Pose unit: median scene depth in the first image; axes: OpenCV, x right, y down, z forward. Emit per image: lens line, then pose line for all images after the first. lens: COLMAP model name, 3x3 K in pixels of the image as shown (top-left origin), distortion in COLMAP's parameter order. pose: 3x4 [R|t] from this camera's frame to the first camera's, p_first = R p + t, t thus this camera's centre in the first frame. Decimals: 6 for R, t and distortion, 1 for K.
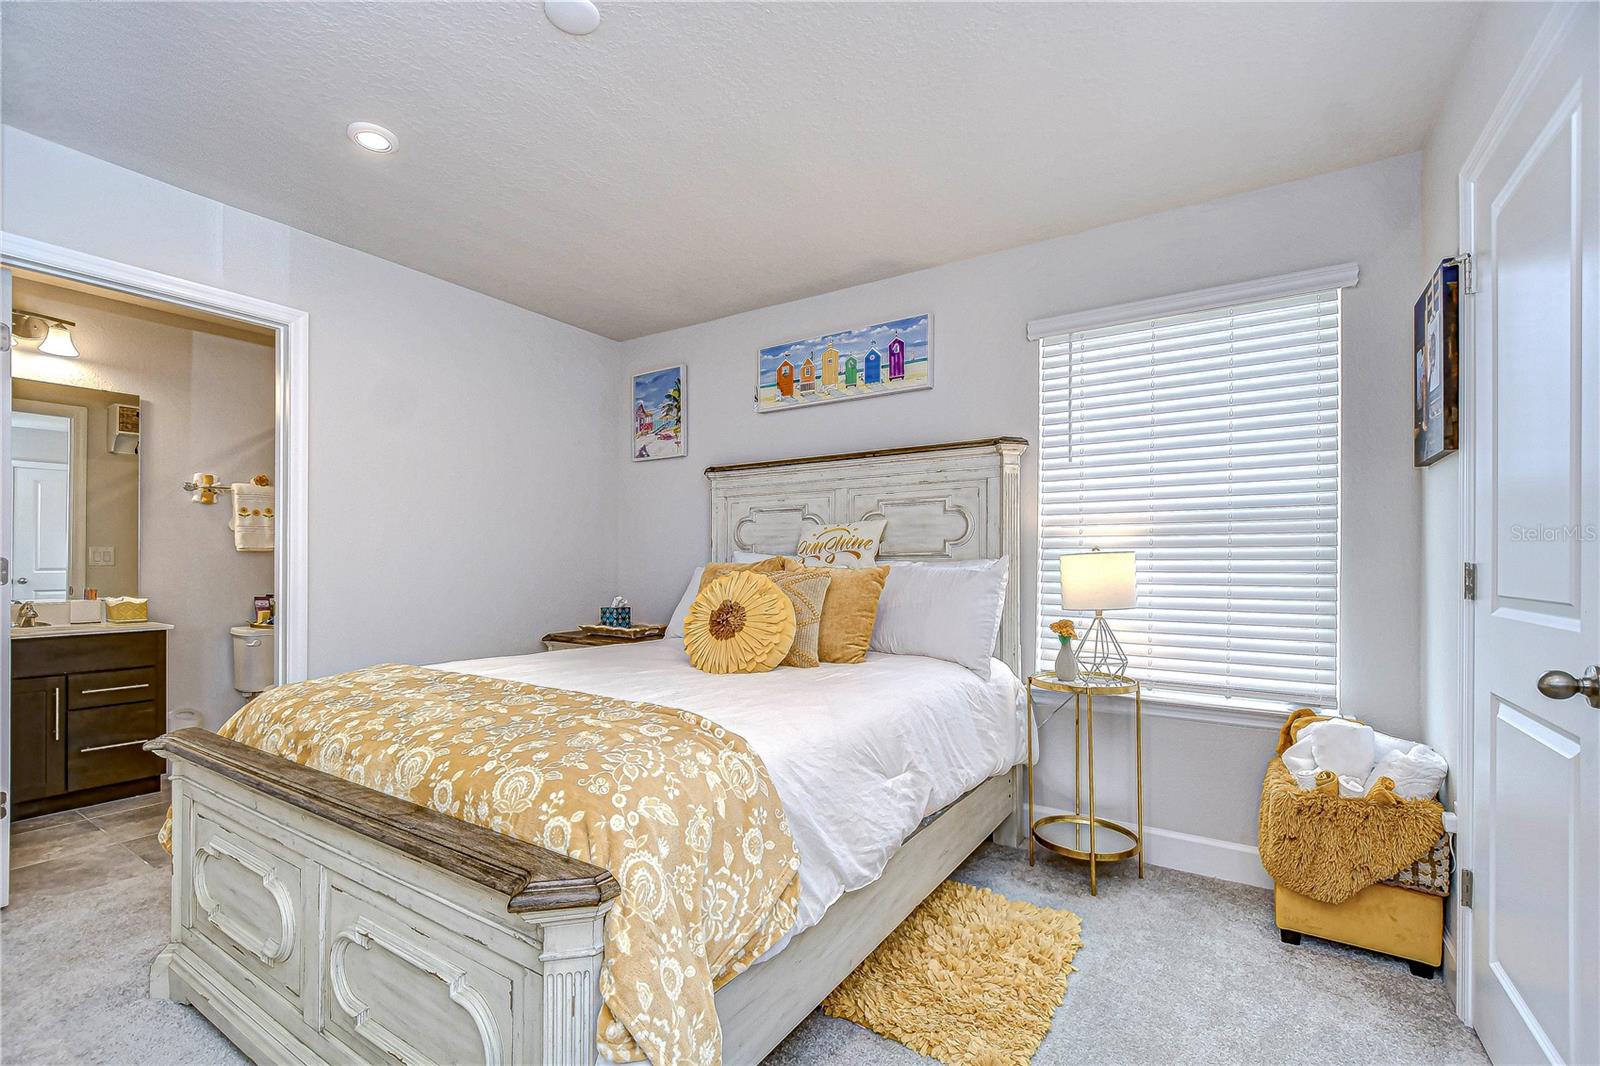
lens RADIAL K [[692.6, 0, 799.5], [0, 692.6, 565.0], [0, 0, 1]] dist [0.001572, -0.004607]
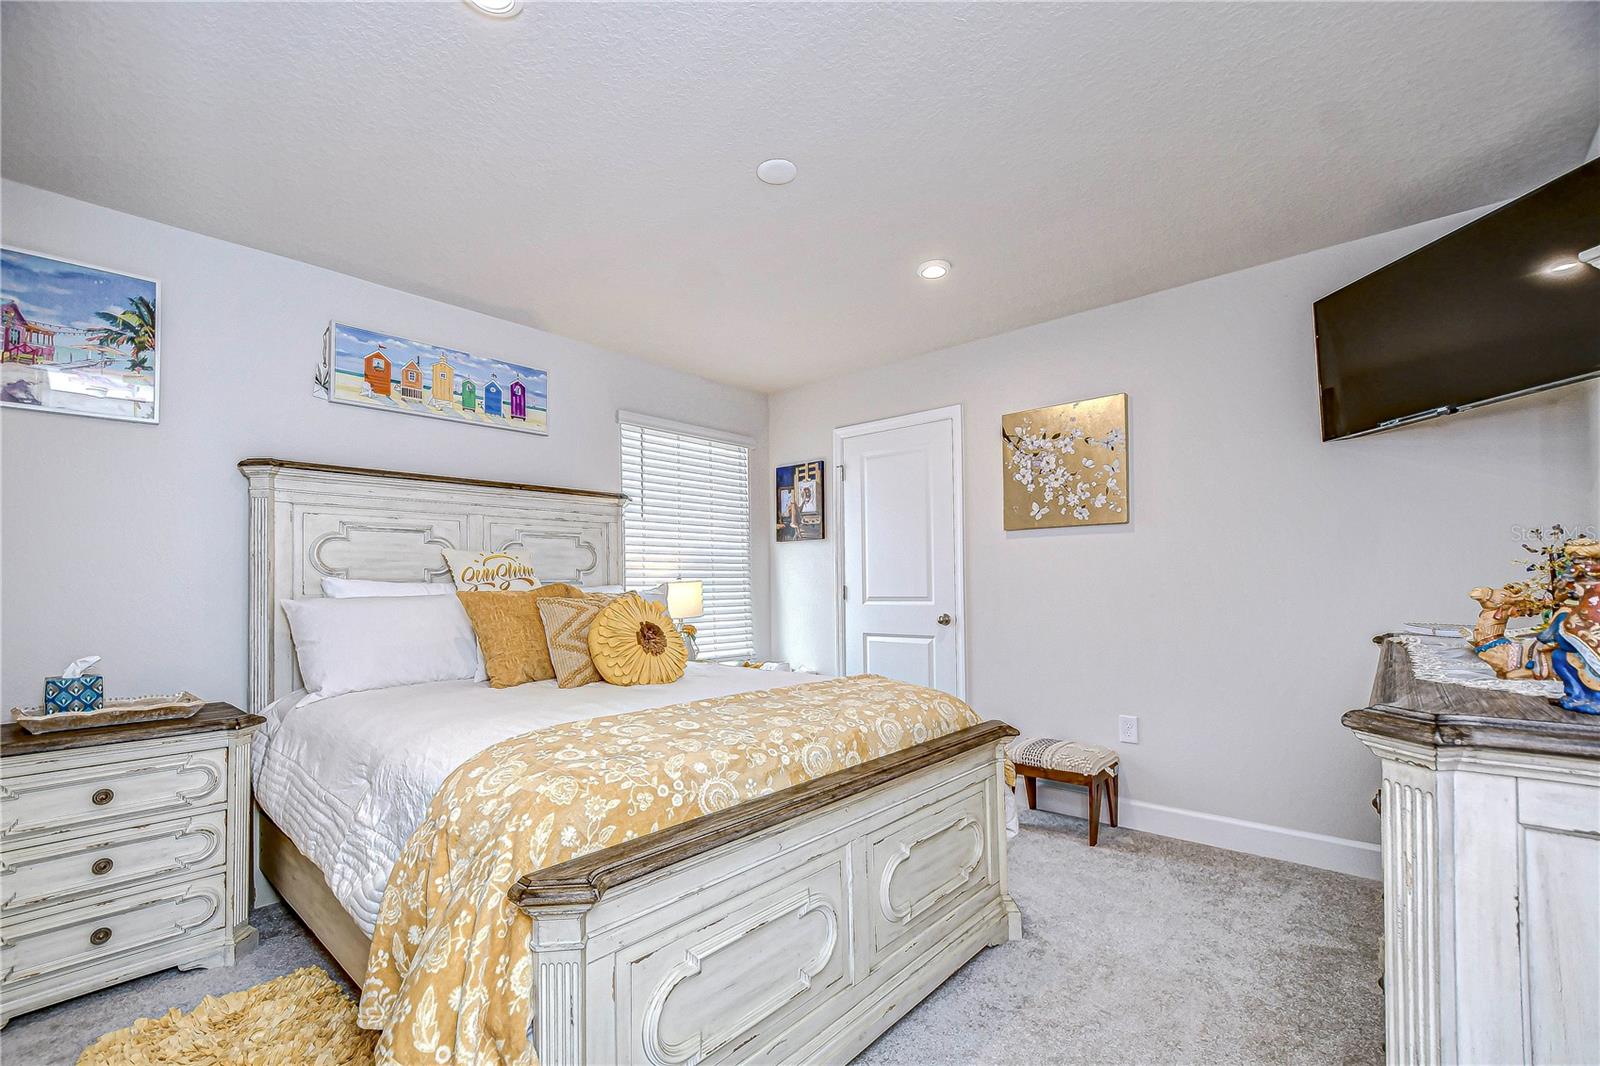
lens RADIAL K [[697.7, 0, 802.1], [0, 697.7, 559.5], [0, 0, 1]] dist [0.003217, -0.005158]
pose [[0.151820, 0.033184, 0.987851, -0.857088], [0.014750, 0.999249, -0.035833, -0.004630], [-0.988298, 0.020011, 0.151216, 0.404917]]
